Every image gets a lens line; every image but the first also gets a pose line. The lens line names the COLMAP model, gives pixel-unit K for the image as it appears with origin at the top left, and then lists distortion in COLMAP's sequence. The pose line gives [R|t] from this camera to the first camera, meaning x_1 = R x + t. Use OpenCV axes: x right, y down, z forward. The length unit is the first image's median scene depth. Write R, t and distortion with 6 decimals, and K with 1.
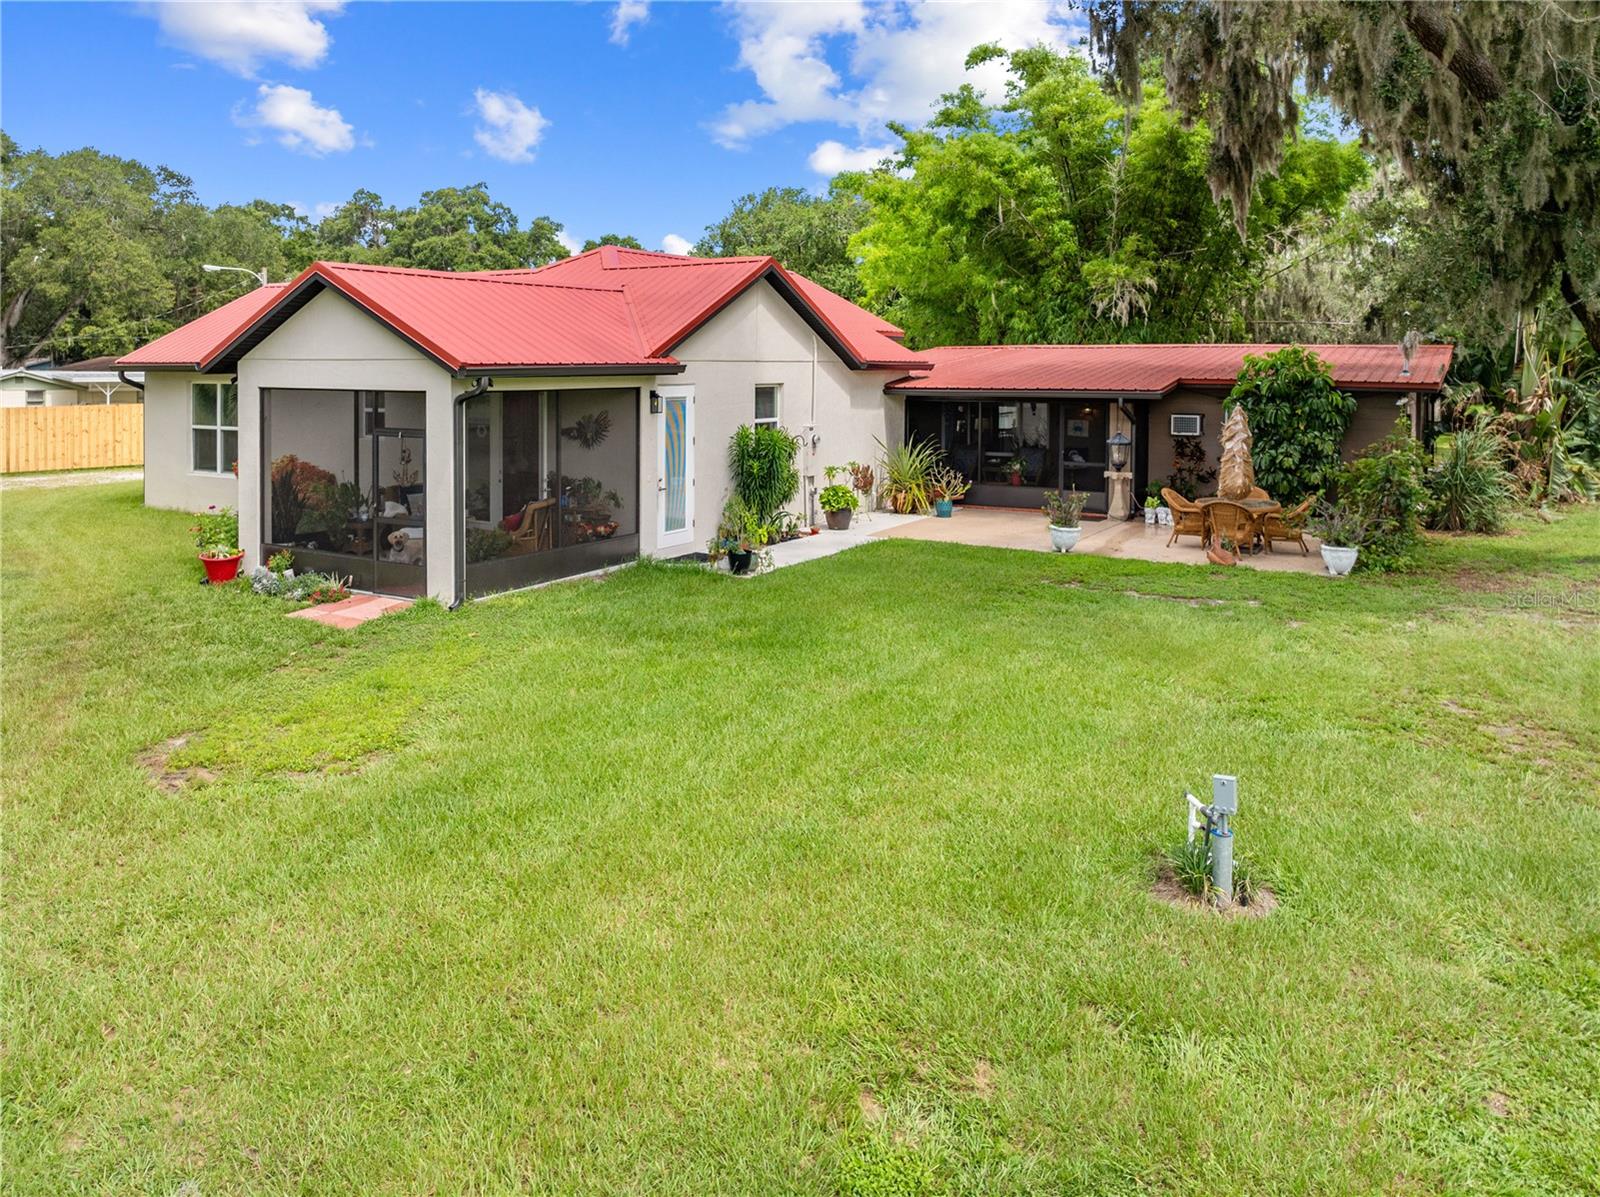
lens RADIAL K [[1168.6, 0, 808.0], [0, 1168.6, 486.6], [0, 0, 1]] dist [-0.029967, 0.000721]
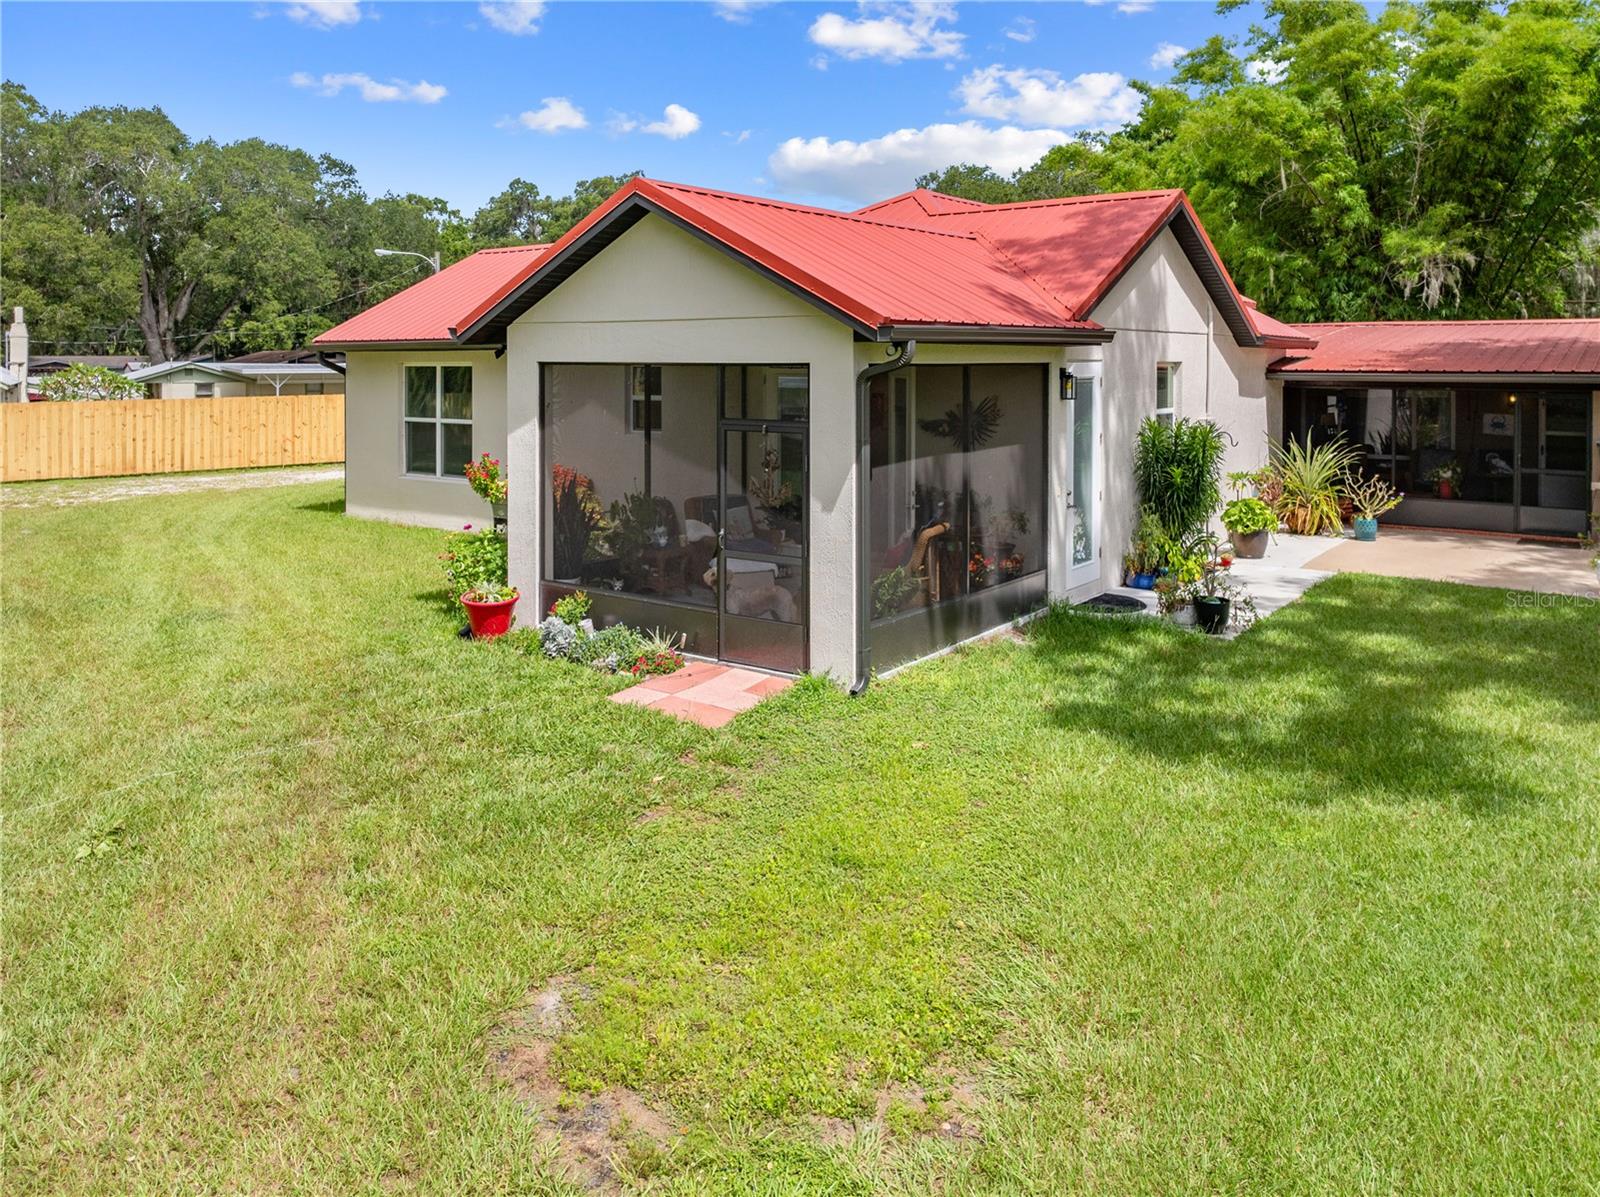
lens RADIAL K [[1133.4, 0, 801.4], [0, 1133.4, 483.5], [0, 0, 1]] dist [0.004359, -0.108702]
pose [[0.995766, 0.006735, -0.091673, -0.131383], [-0.006687, 0.999977, 0.000837, -0.006465], [0.091677, -0.000221, 0.995789, 0.169421]]
